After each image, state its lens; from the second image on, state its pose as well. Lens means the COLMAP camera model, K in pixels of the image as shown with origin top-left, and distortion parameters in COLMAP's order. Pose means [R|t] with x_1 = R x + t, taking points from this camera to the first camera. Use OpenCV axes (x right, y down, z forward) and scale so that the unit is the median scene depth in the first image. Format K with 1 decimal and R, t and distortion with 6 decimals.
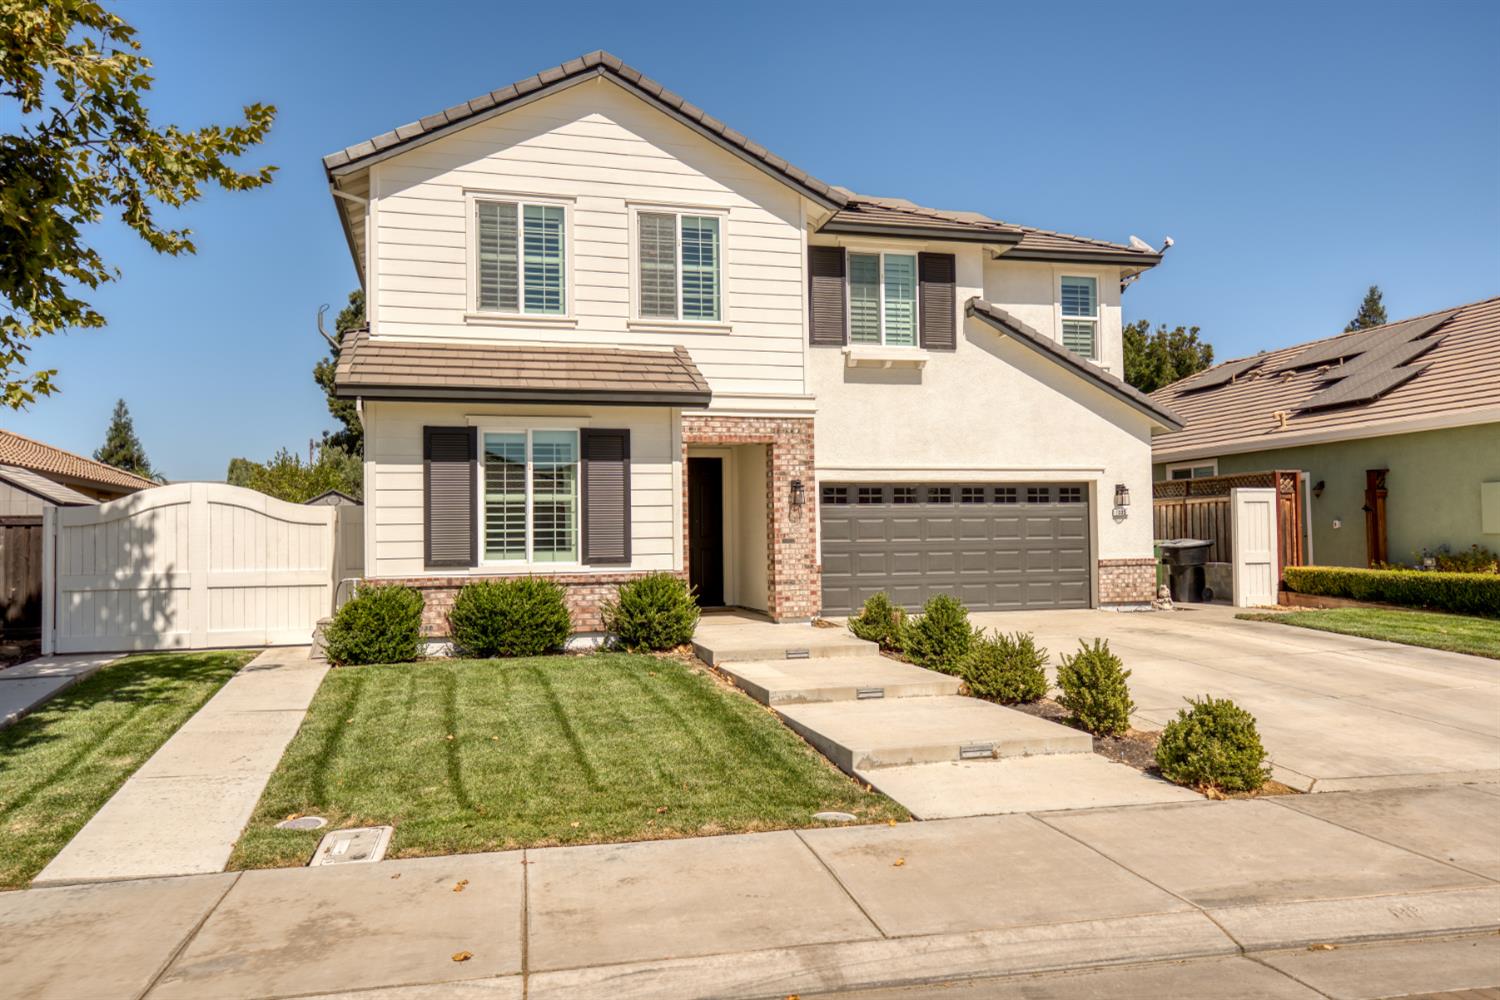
lens RADIAL K [[1152.6, 0, 725.3], [0, 1152.6, 475.1], [0, 0, 1]] dist [0.025386, 0.001080]
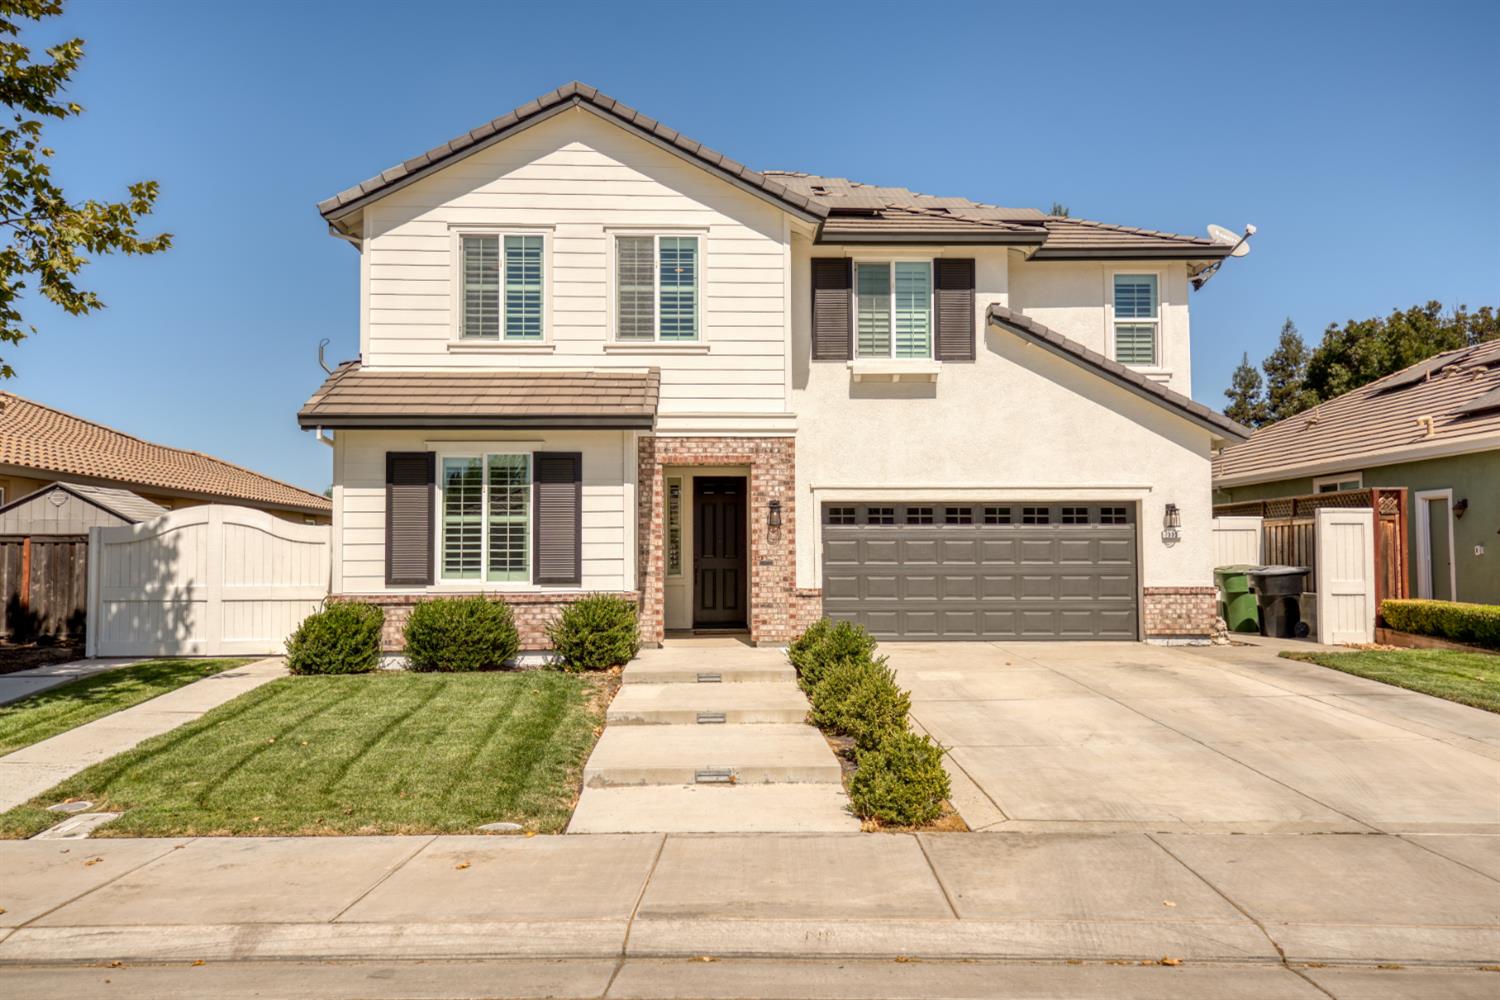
lens RADIAL K [[1241.6, 0, 707.1], [0, 1241.6, 466.8], [0, 0, 1]] dist [0.042464, 0.002854]
pose [[0.971022, -0.007683, -0.238868, 0.260202], [0.004215, 0.999878, -0.015025, -0.008987], [0.238954, 0.013583, 0.970936, -0.037086]]
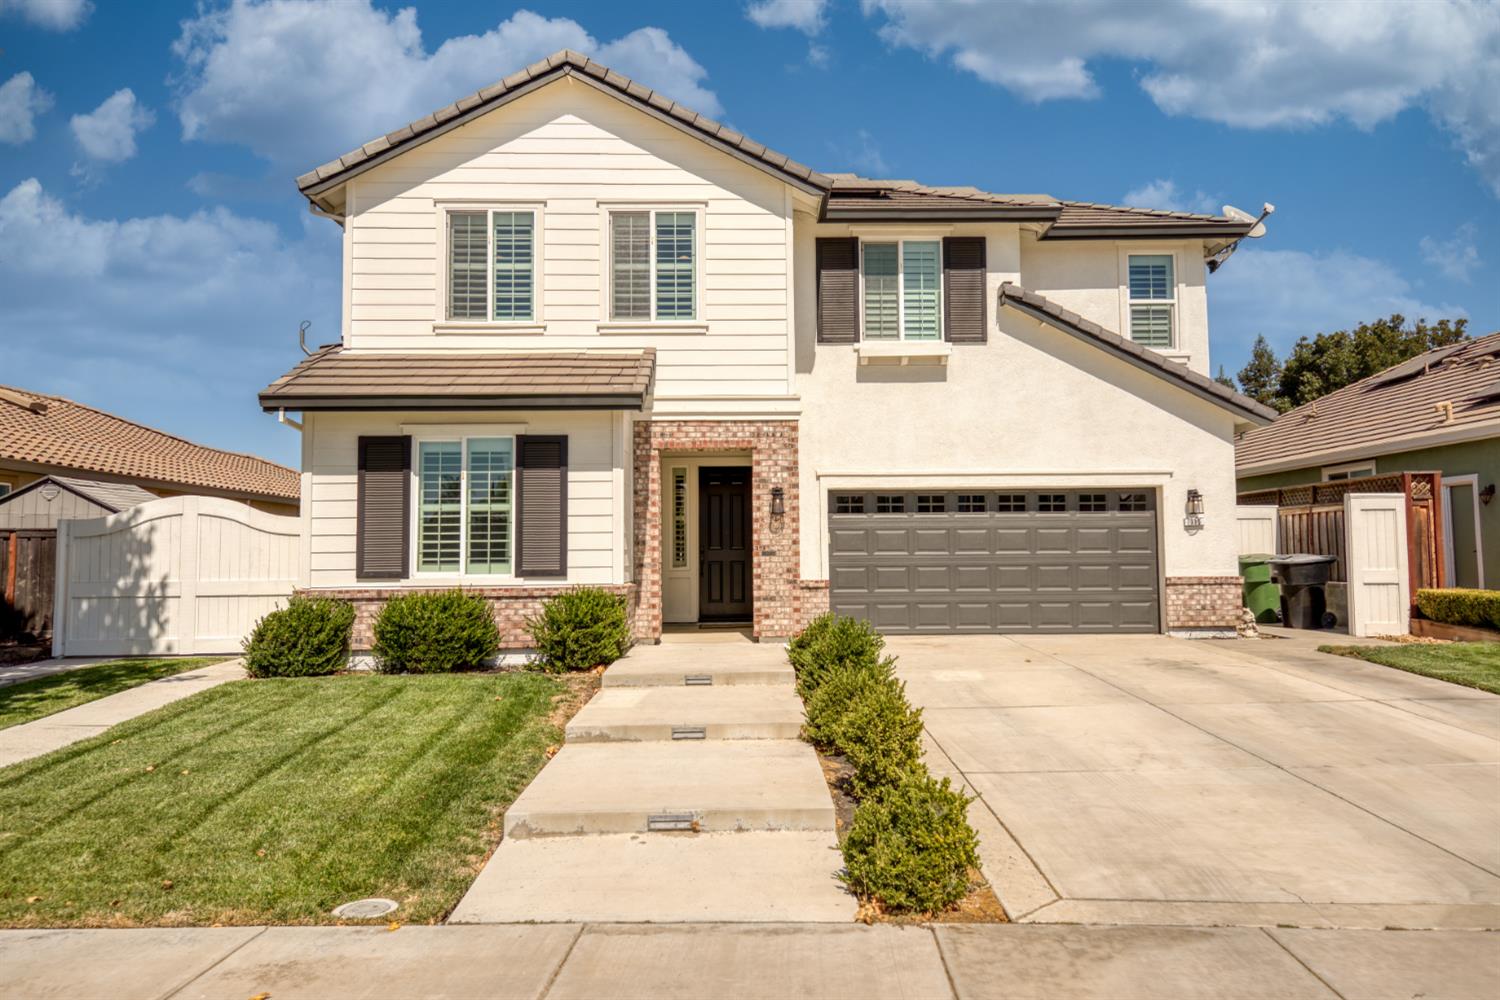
lens RADIAL K [[1071.9, 0, 738.0], [0, 1071.9, 461.2], [0, 0, 1]] dist [0.034488, -0.007430]
pose [[0.969539, -0.016525, -0.244377, 0.243970], [0.009771, 0.999537, -0.028822, 0.007701], [0.244740, 0.025557, 0.969252, 0.159383]]
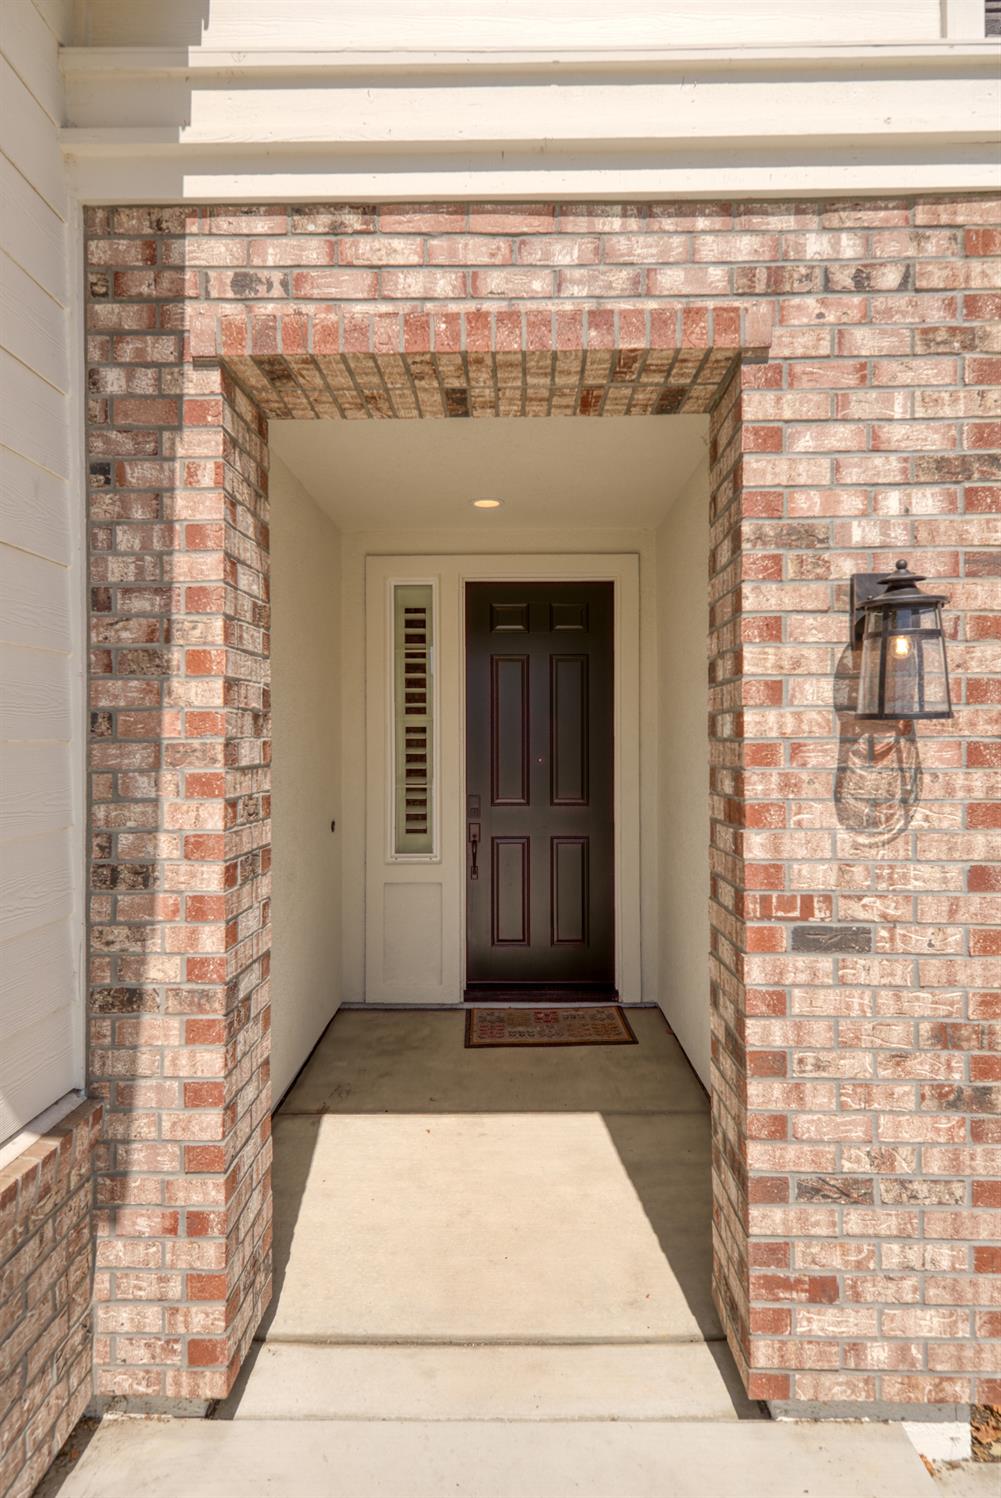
lens RADIAL K [[914.6, 0, 504.8], [0, 914.6, 732.9], [0, 0, 1]] dist [0.012771, 0.001399]
pose [[0.967405, 0.006169, -0.253160, 0.042669], [0.007397, 0.998588, 0.052602, 0.020081], [0.253127, -0.052760, 0.965993, 0.867385]]
